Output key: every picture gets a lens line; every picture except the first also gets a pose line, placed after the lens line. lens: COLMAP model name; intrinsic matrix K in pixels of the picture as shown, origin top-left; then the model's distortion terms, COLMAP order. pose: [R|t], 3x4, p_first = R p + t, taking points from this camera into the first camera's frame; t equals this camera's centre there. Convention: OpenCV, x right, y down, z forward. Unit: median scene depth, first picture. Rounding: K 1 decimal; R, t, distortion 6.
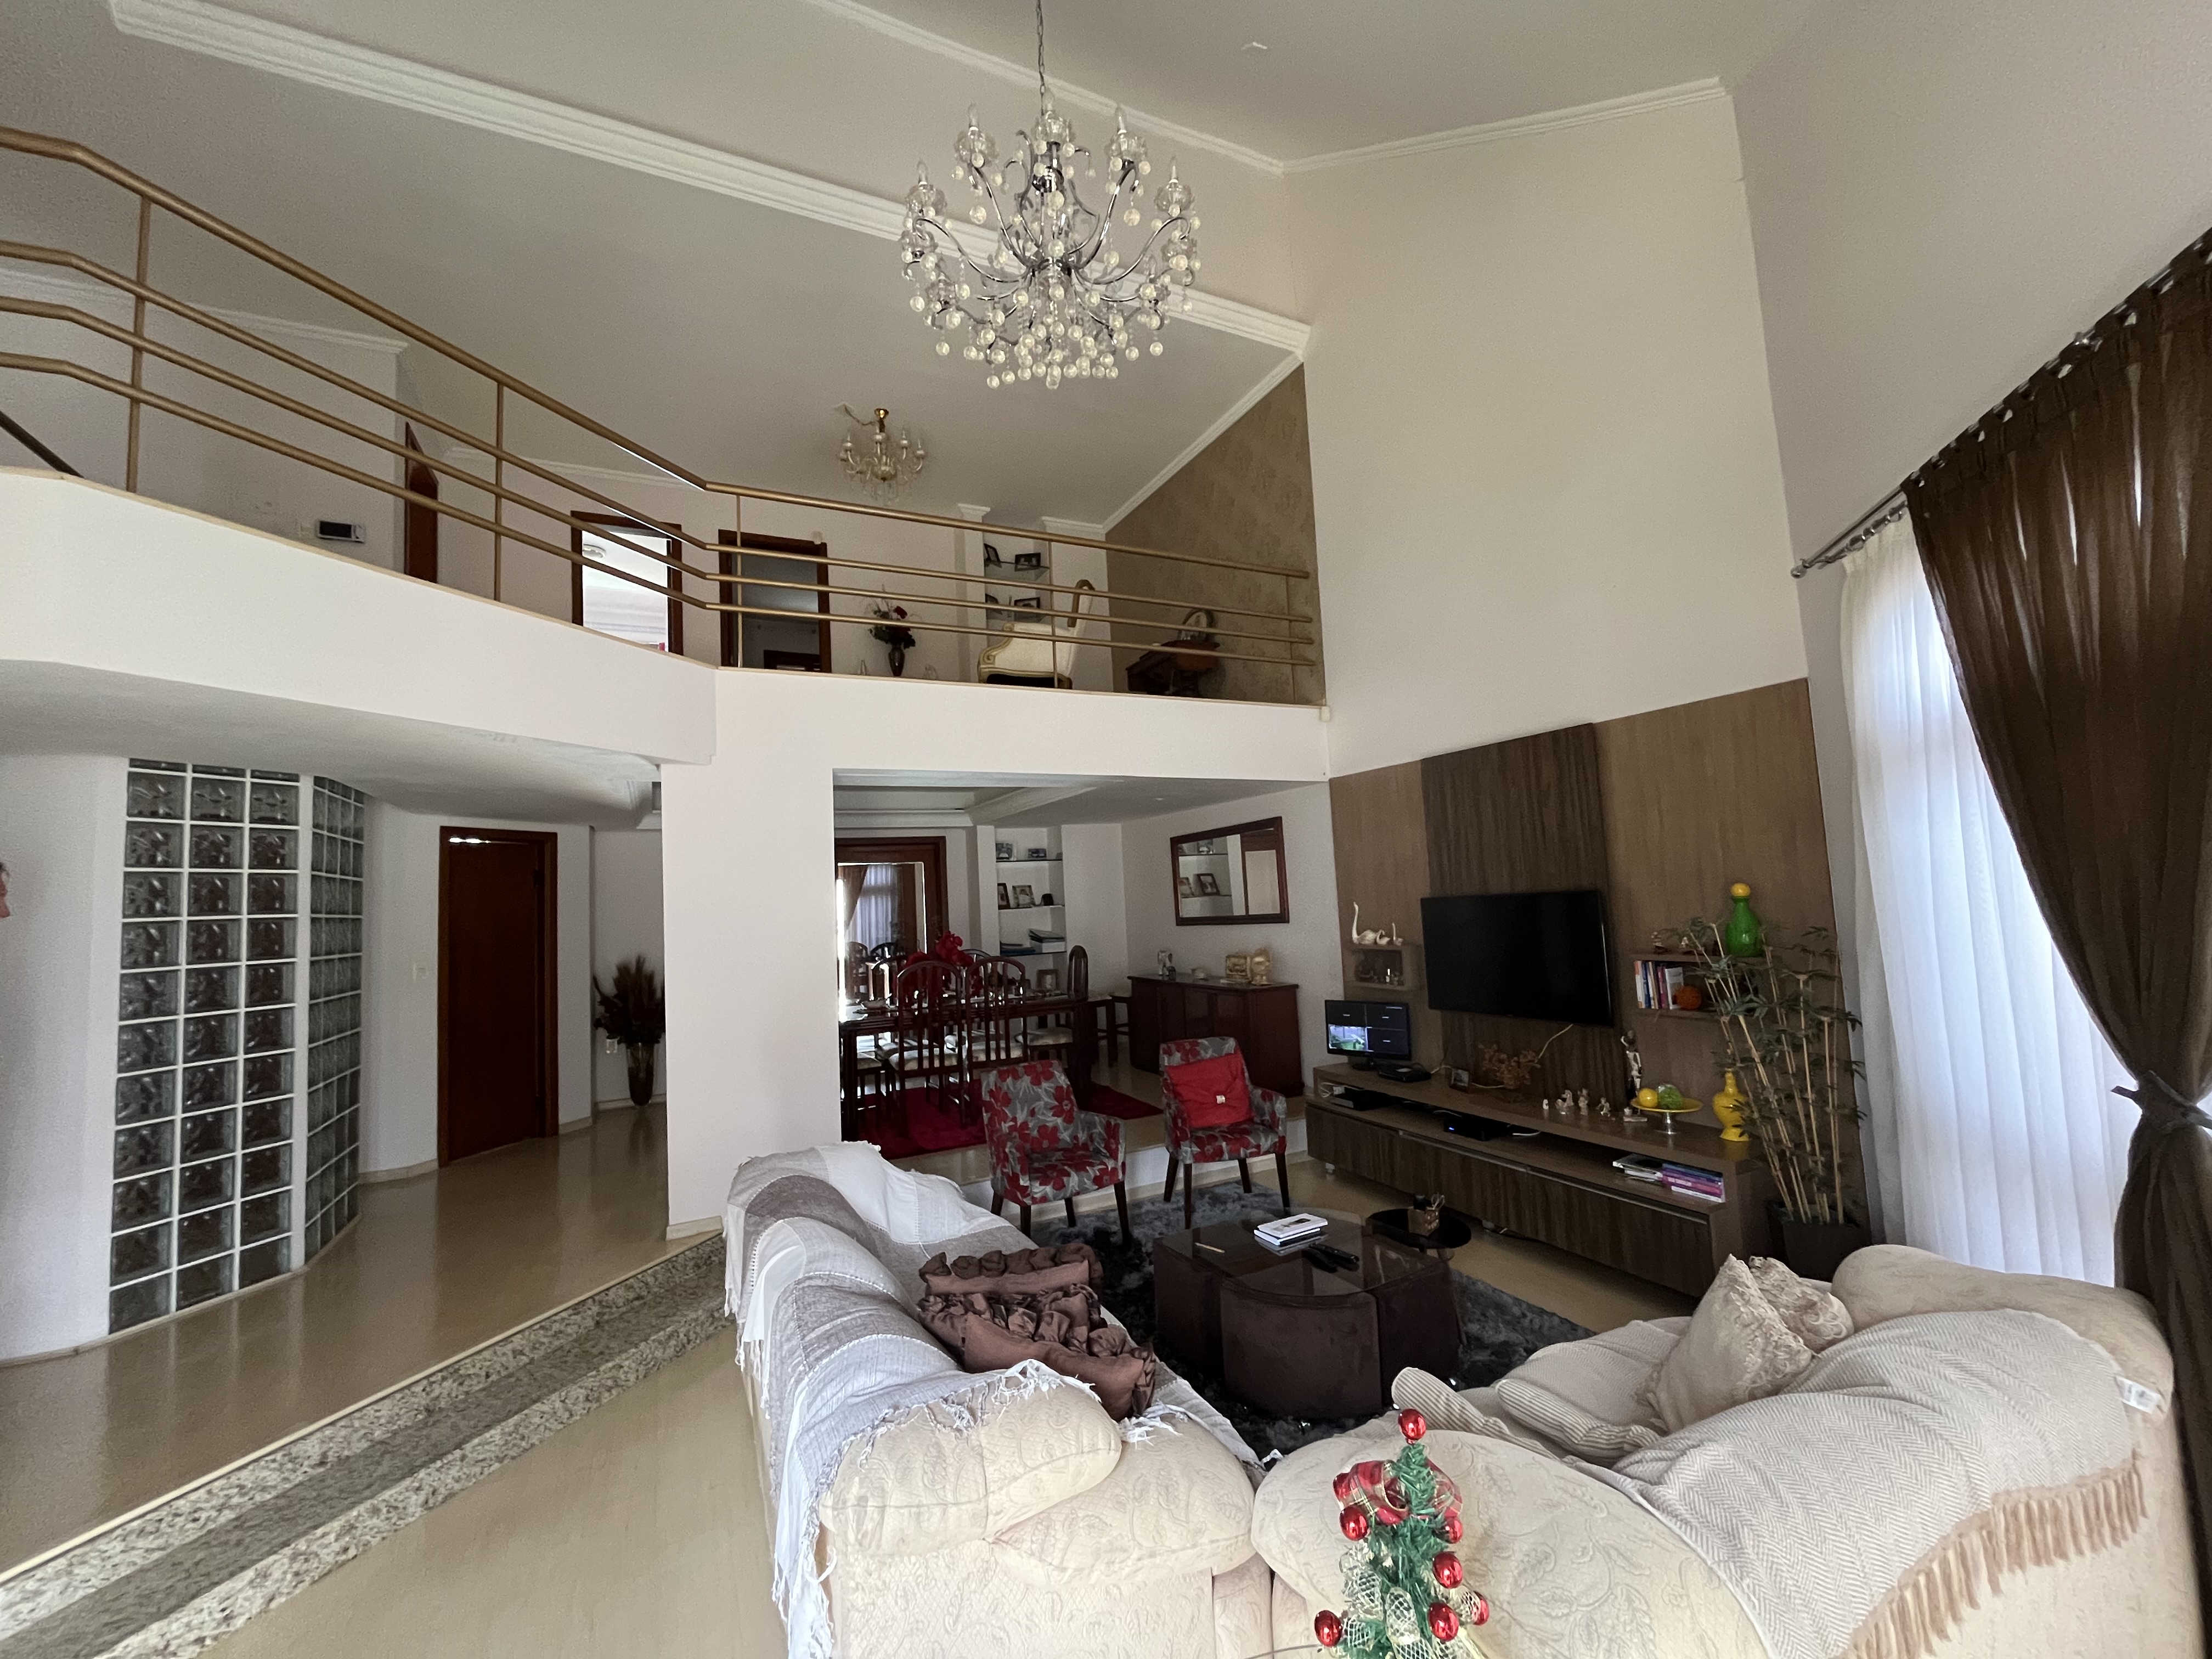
lens RADIAL K [[895.2, 0, 1101.1], [0, 895.2, 833.4], [0, 0, 1]] dist [-0.001883, 0.000008]
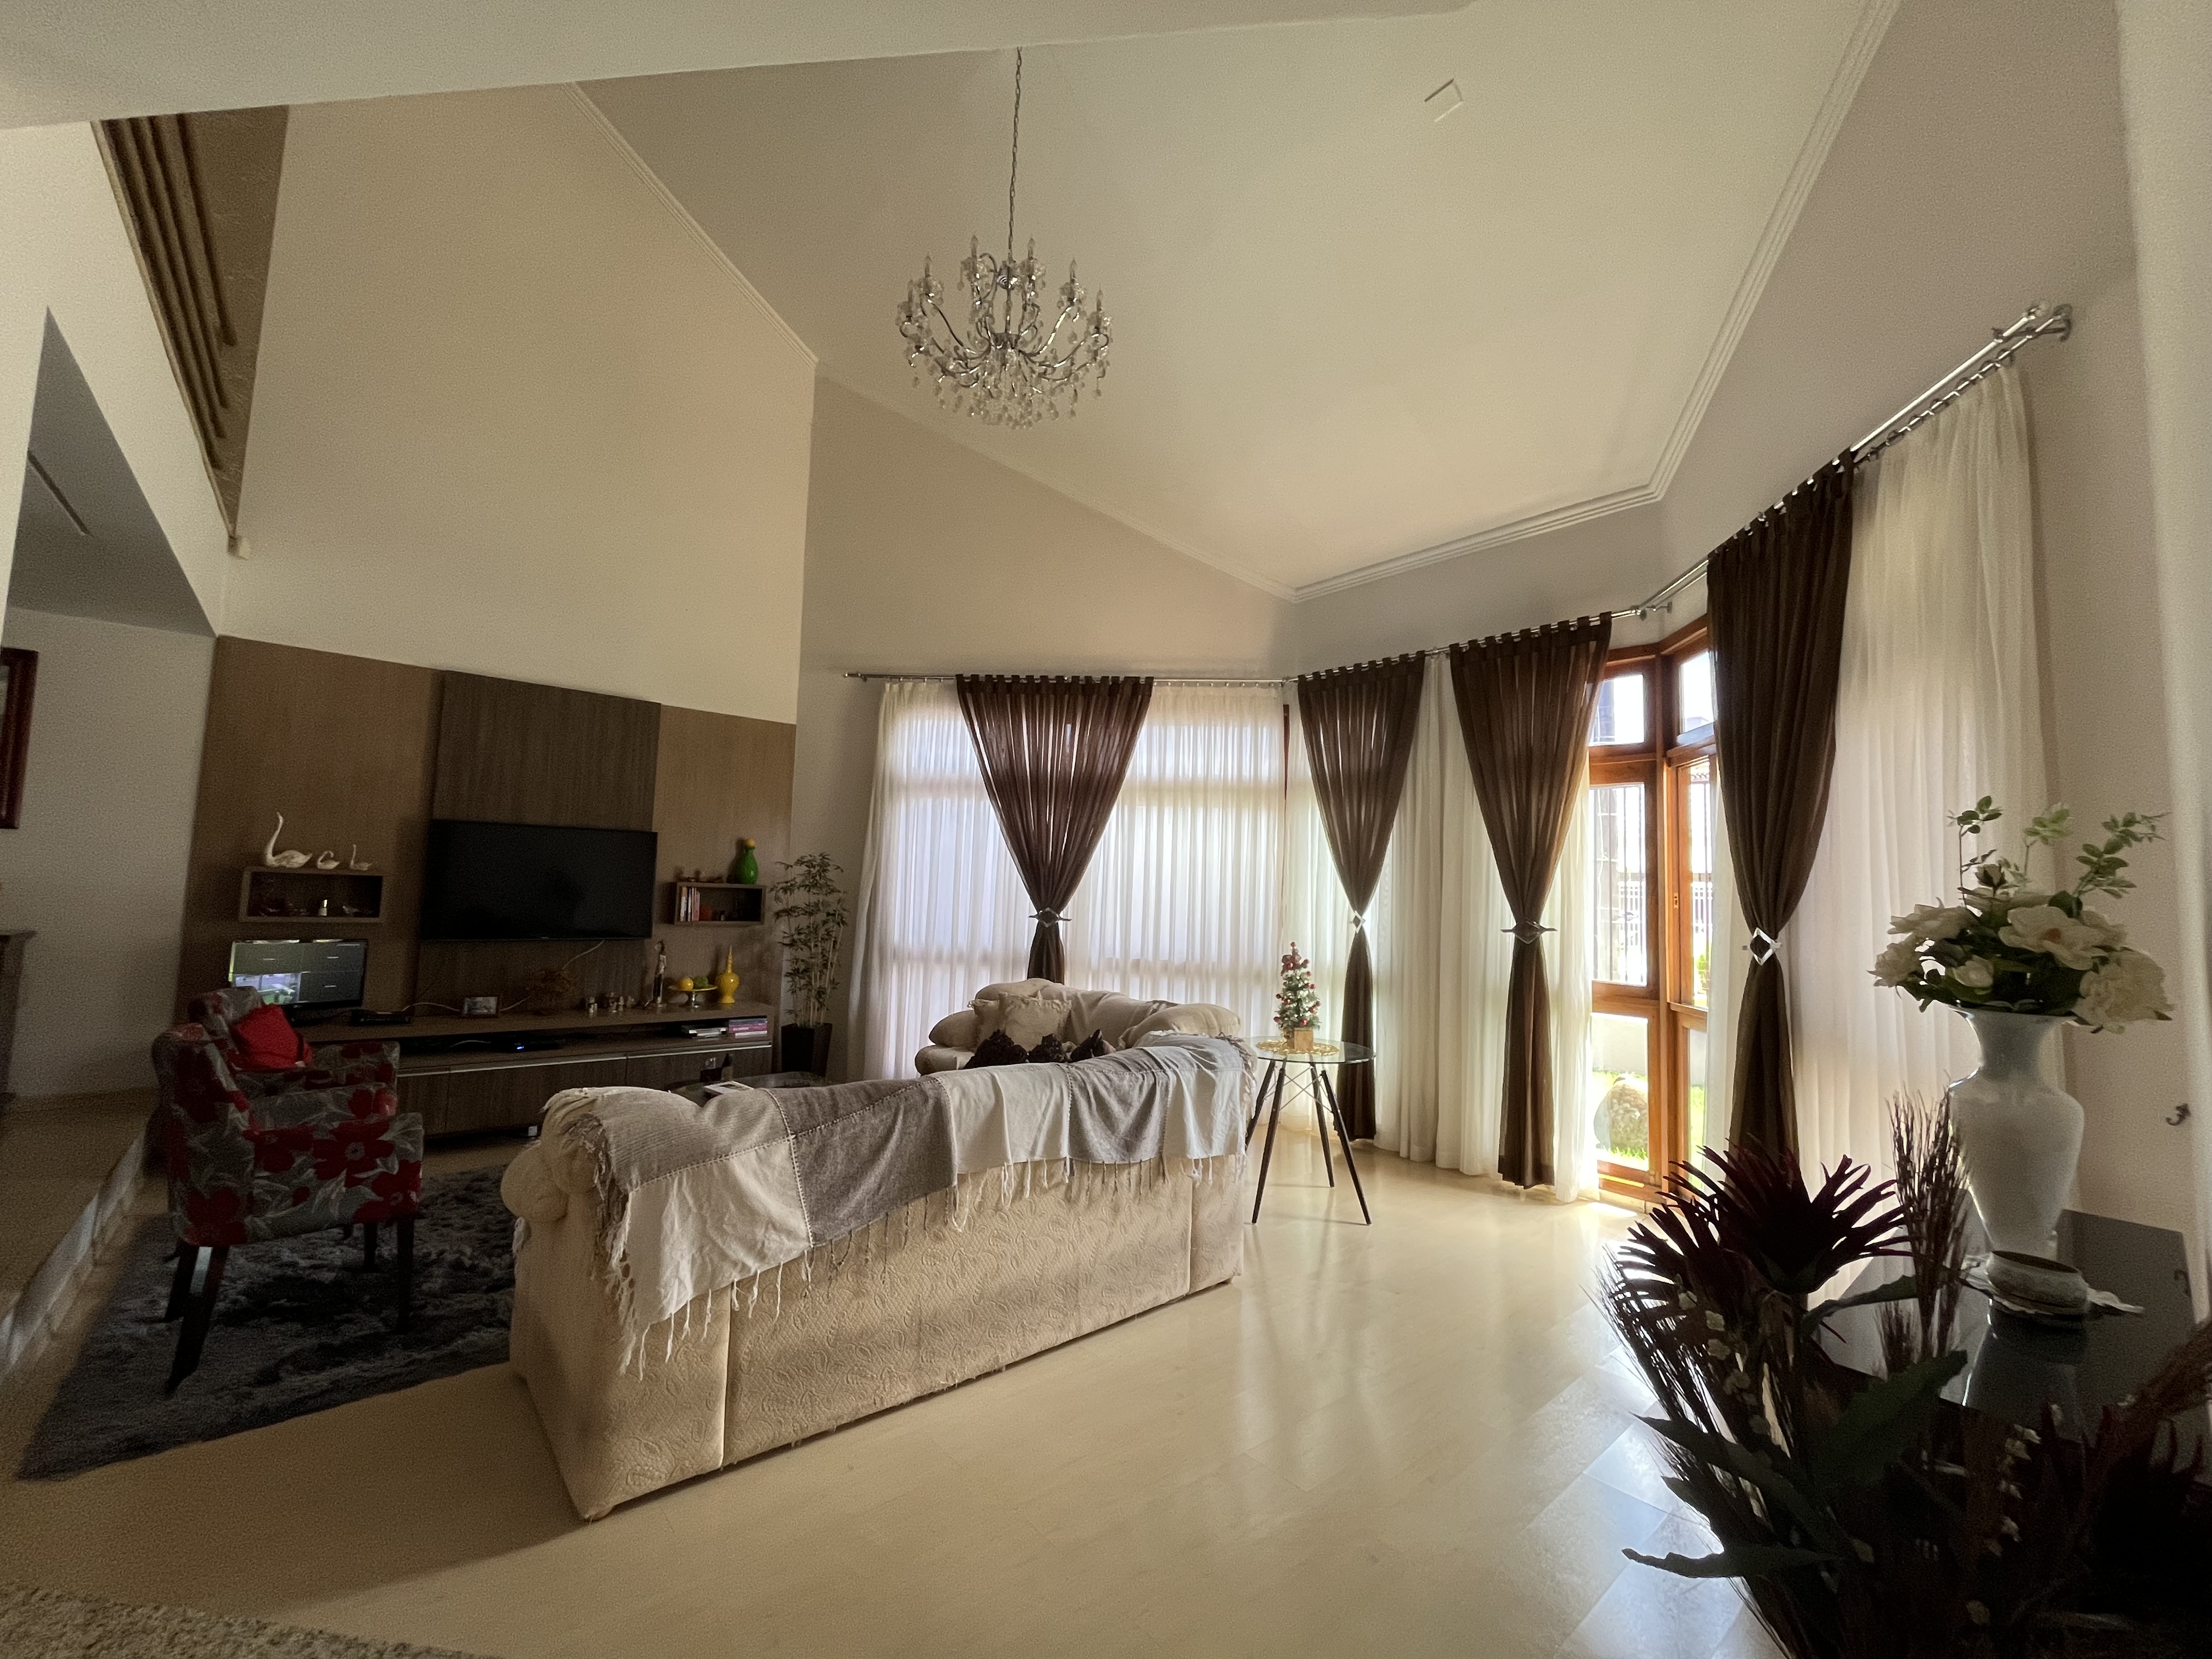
lens RADIAL K [[895.2, 0, 1106.2], [0, 895.2, 829.8], [0, 0, 1]] dist [-0.001883, 0.000008]
pose [[-0.267438, 0.105867, 0.957742, -0.656359], [-0.094129, 0.986322, -0.135311, 0.132807], [-0.958967, -0.126339, -0.253814, 0.537261]]
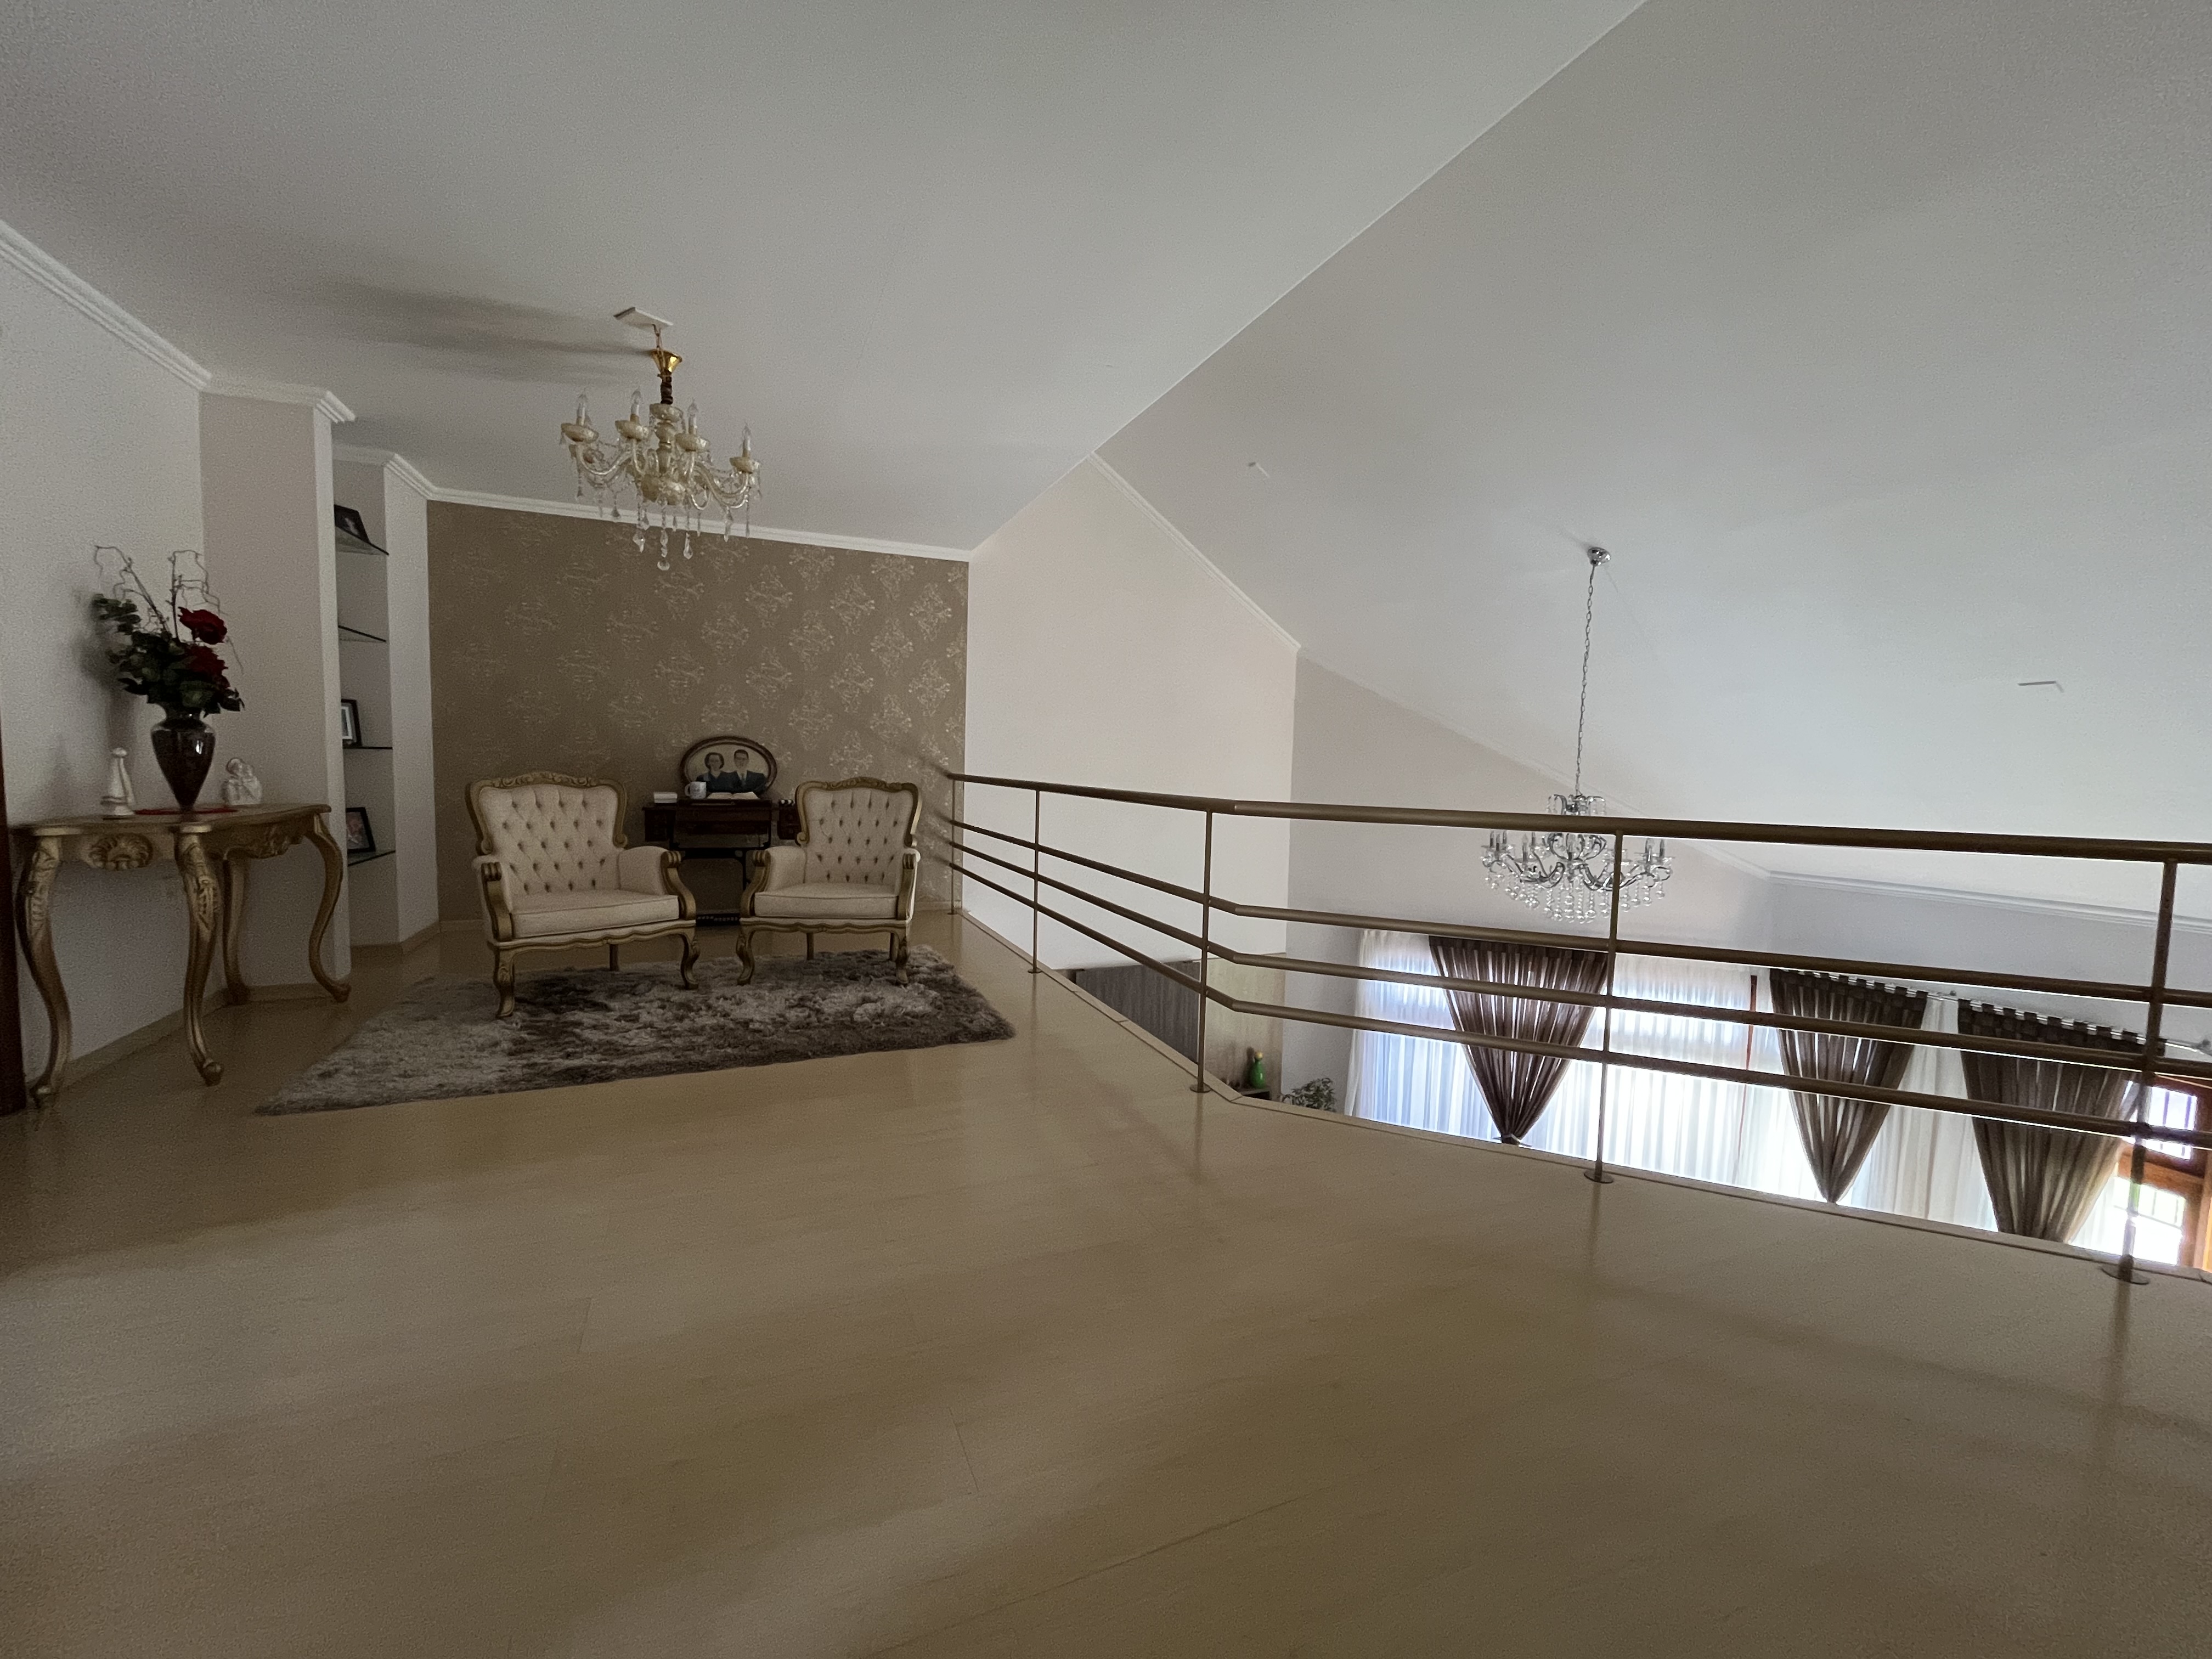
lens RADIAL K [[895.2, 0, 1109.4], [0, 895.2, 830.8], [0, 0, 1]] dist [-0.001883, 0.000008]
pose [[0.054208, -0.033047, 0.997983, -0.903026], [-0.104394, 0.993787, 0.038579, -0.339928], [-0.993058, -0.106275, 0.050421, 0.877342]]
